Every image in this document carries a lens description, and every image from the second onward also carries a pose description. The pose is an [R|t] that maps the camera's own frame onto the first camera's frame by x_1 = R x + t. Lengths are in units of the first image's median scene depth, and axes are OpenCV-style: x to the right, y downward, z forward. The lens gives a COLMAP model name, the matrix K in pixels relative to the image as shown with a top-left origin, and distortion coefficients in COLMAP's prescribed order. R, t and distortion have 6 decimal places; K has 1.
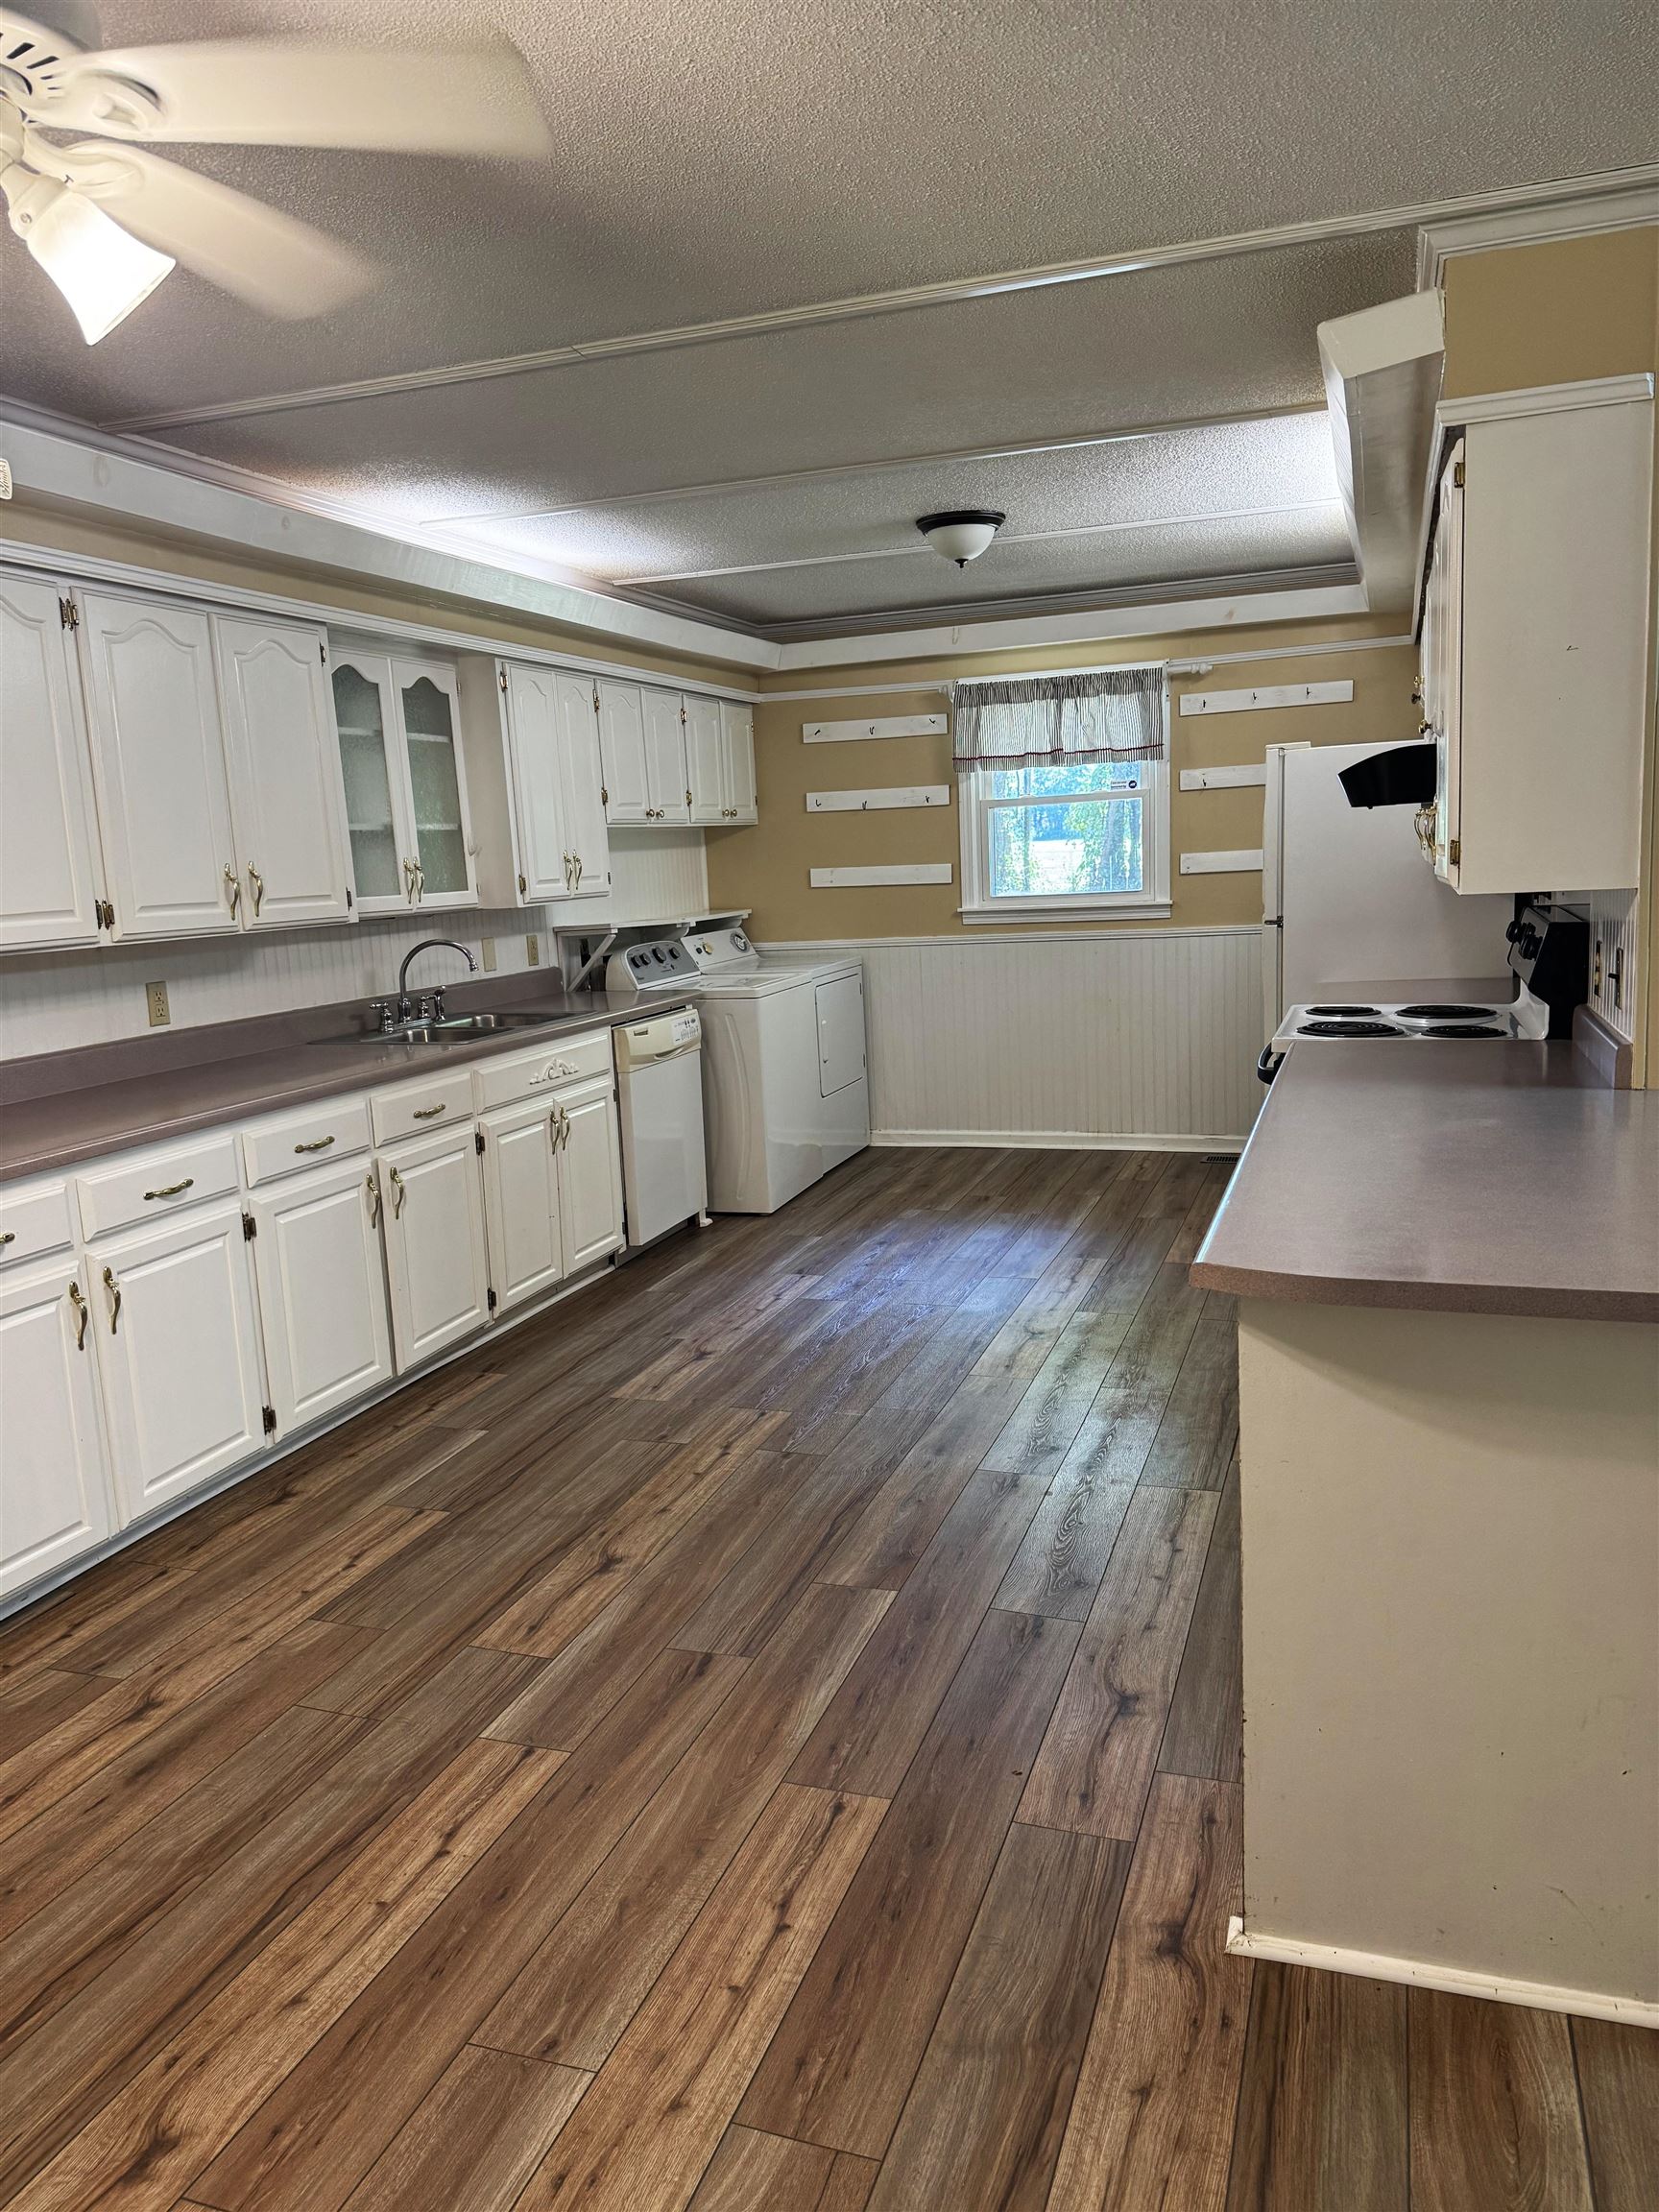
lens RADIAL K [[1553.7, 0, 830.6], [0, 1553.7, 1112.4], [0, 0, 1]] dist [-0.002570, -0.009741]
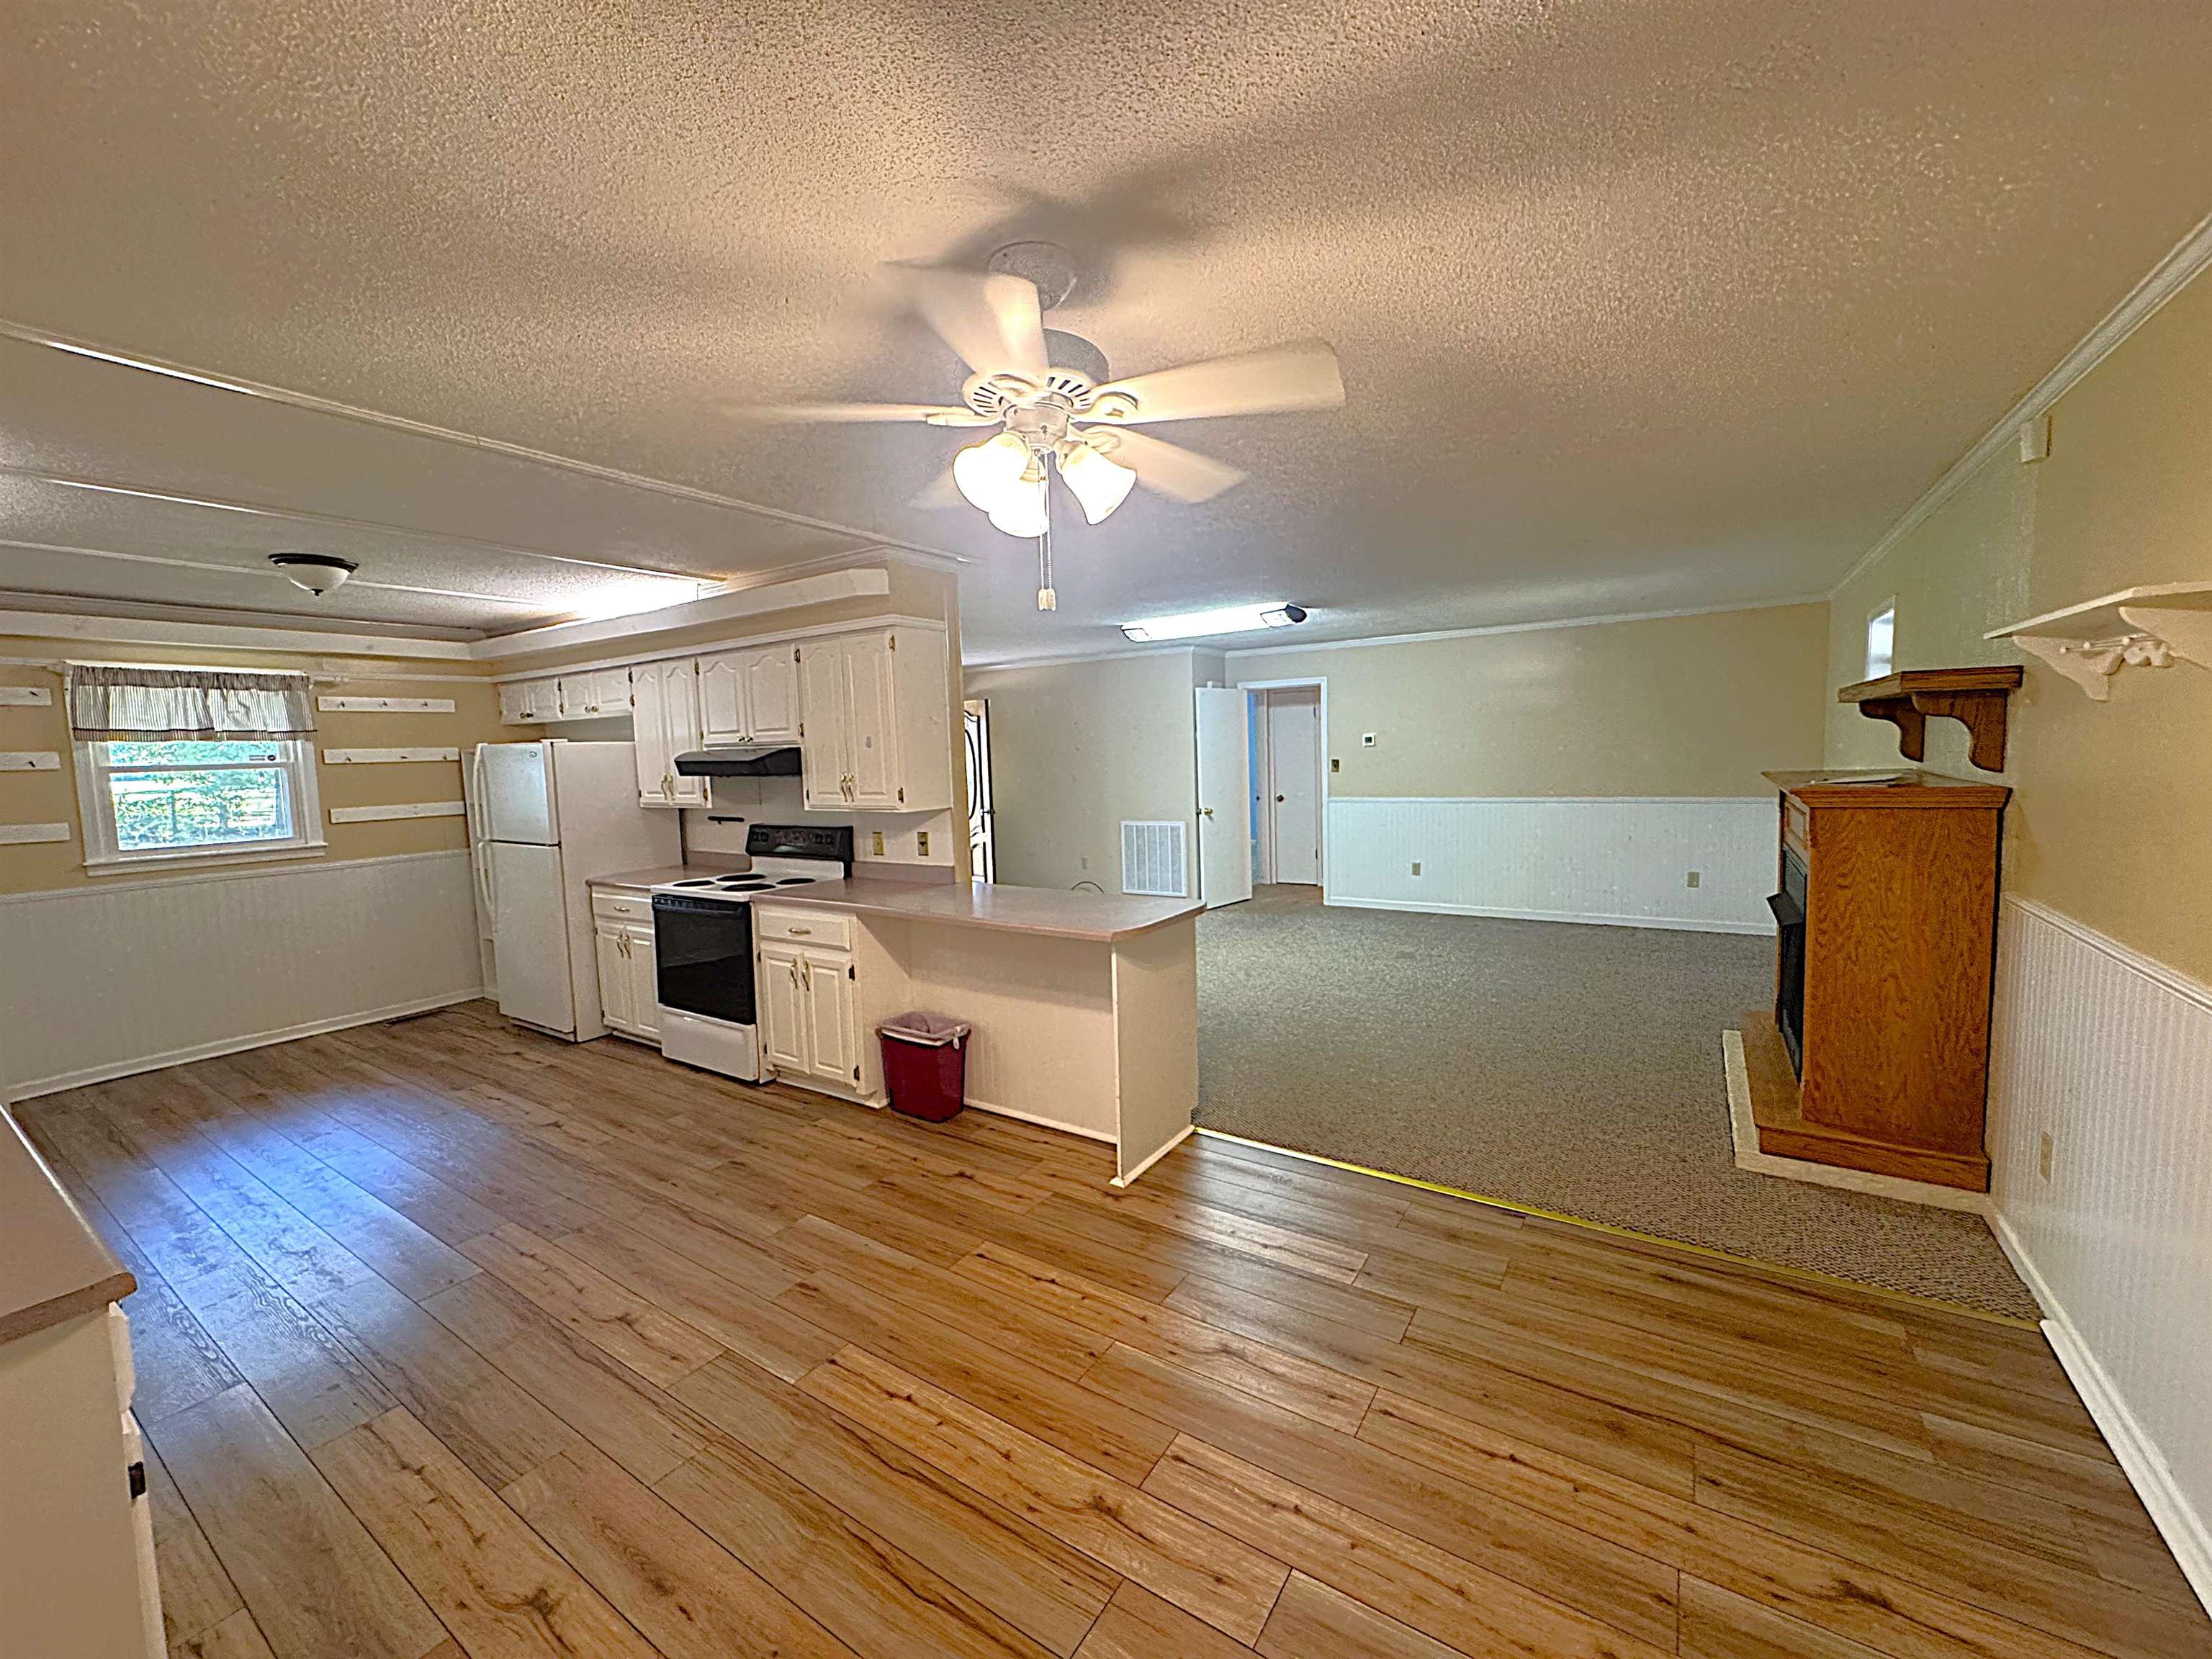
lens RADIAL K [[881.8, 0, 1105.0], [0, 881.8, 823.0], [0, 0, 1]] dist [-0.000261, -0.000006]
pose [[0.244446, -0.035940, 0.968997, -0.429121], [0.179121, 0.983789, -0.008698, -0.029593], [-0.952975, 0.175694, 0.246921, 0.185419]]
